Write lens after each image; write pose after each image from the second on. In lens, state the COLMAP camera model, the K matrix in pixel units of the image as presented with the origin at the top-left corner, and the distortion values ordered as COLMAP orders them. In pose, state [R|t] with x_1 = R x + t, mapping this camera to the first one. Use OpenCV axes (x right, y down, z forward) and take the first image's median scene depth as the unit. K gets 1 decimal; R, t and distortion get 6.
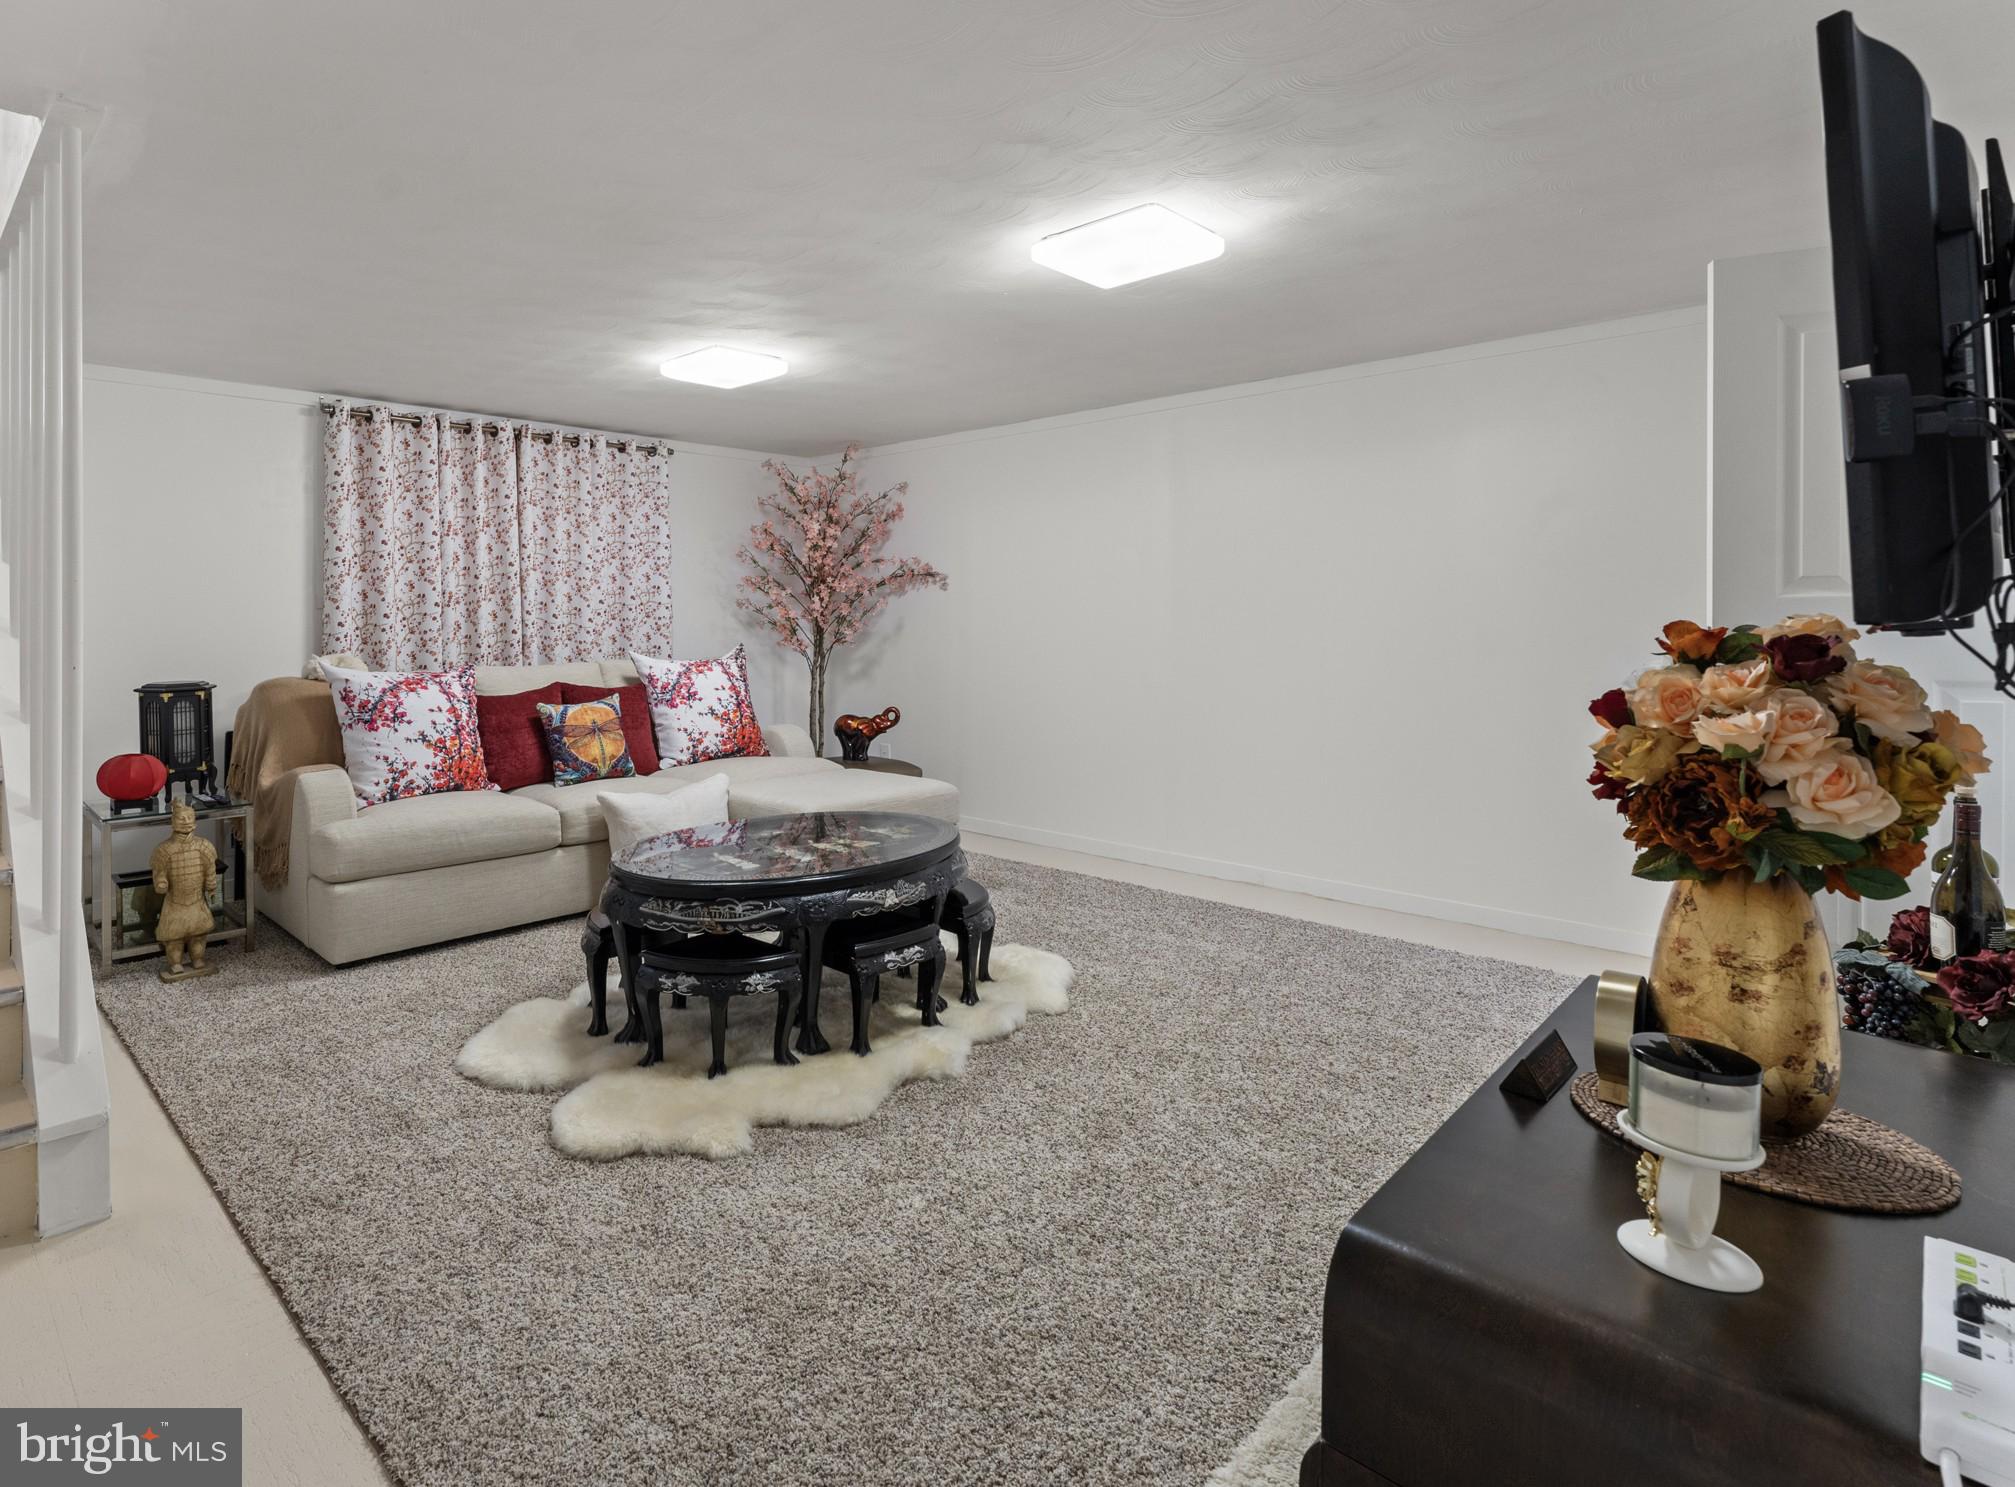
lens RADIAL K [[1021.7, 0, 1006.4], [0, 1021.7, 742.7], [0, 0, 1]] dist [-0.018293, -0.000306]
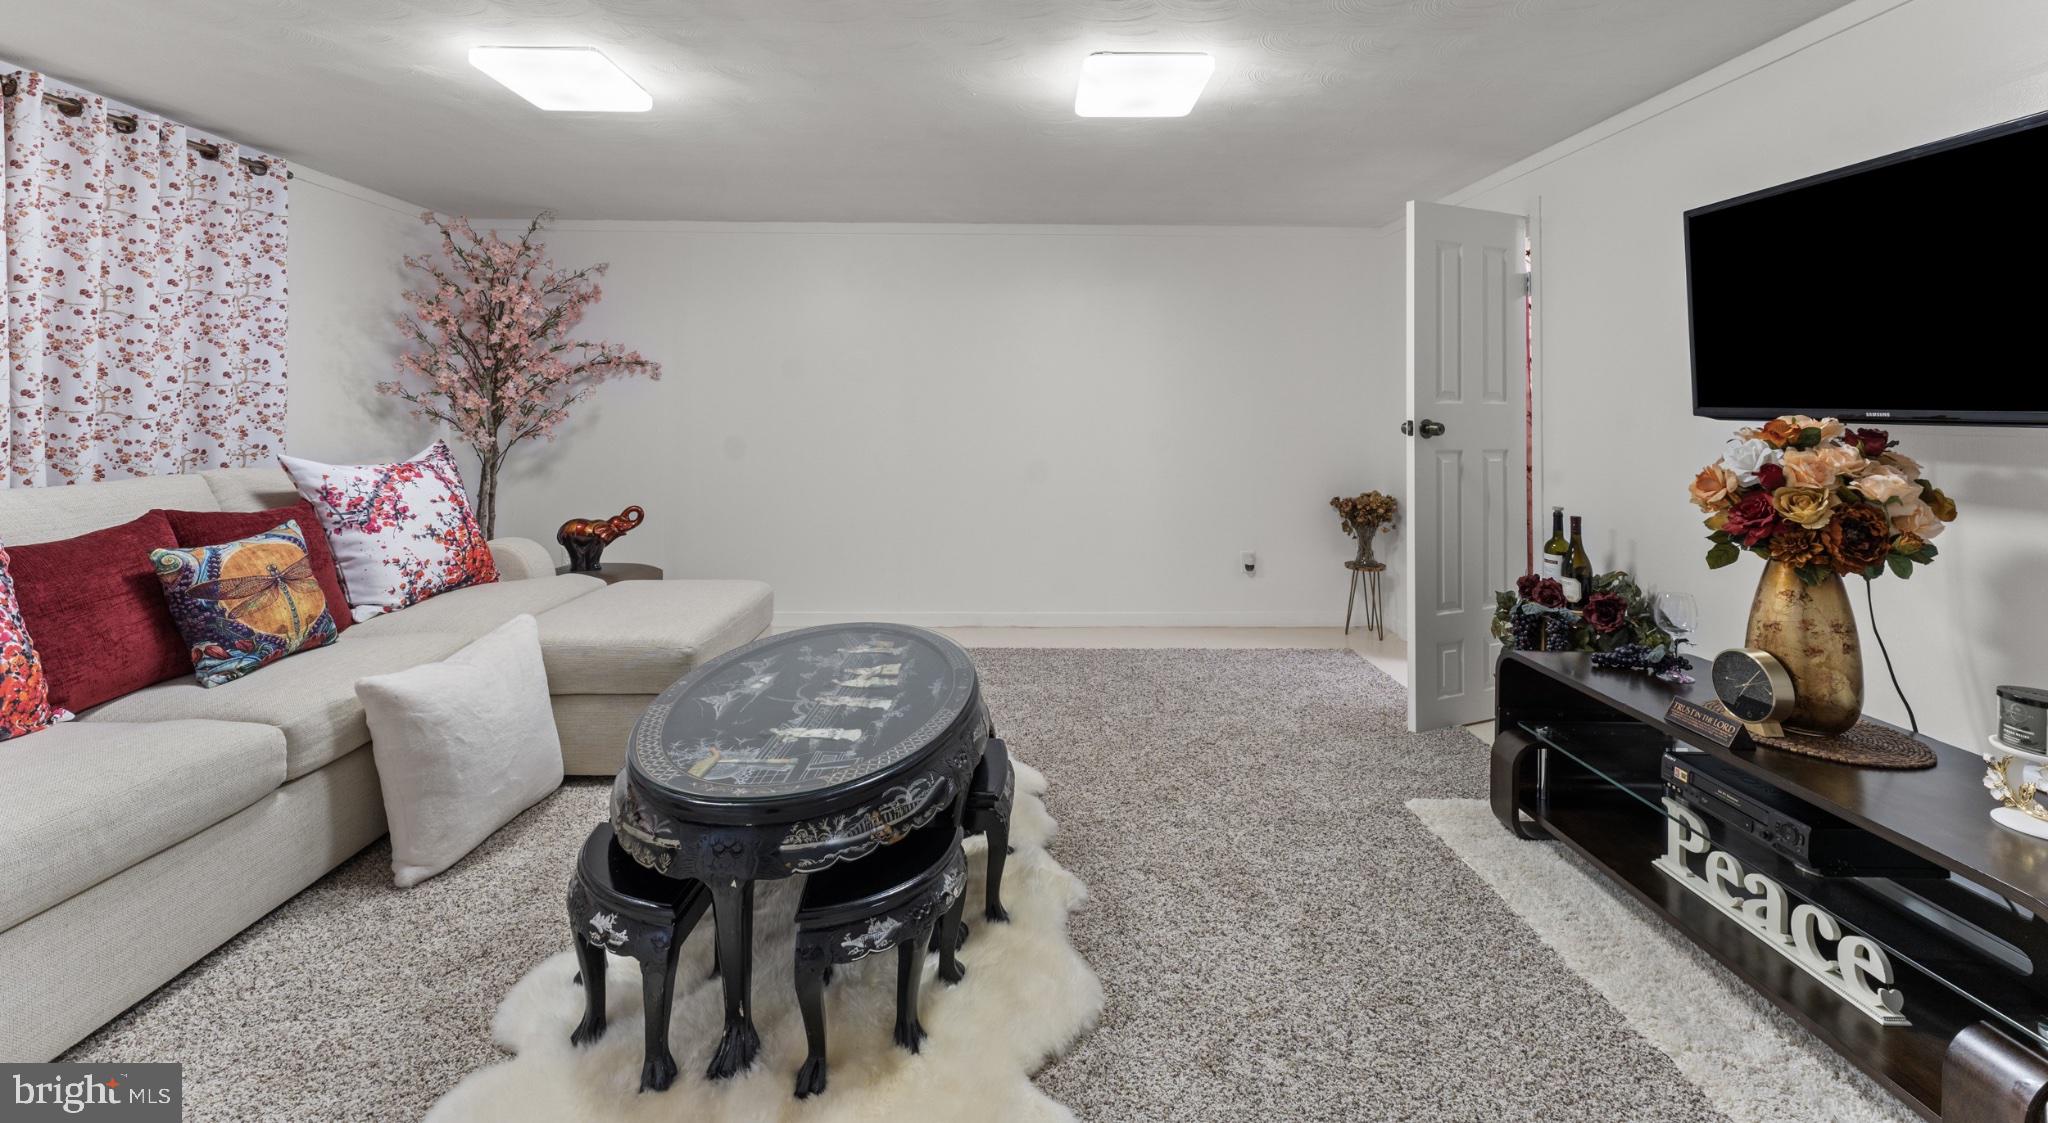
lens RADIAL K [[739.3, 0, 1013.2], [0, 739.3, 457.4], [0, 0, 1]] dist [-0.002317, 0.000095]
pose [[0.742708, -0.035369, 0.668681, -0.335187], [0.073265, 0.996901, -0.028646, -0.038534], [-0.665595, 0.070266, 0.742998, 0.317361]]
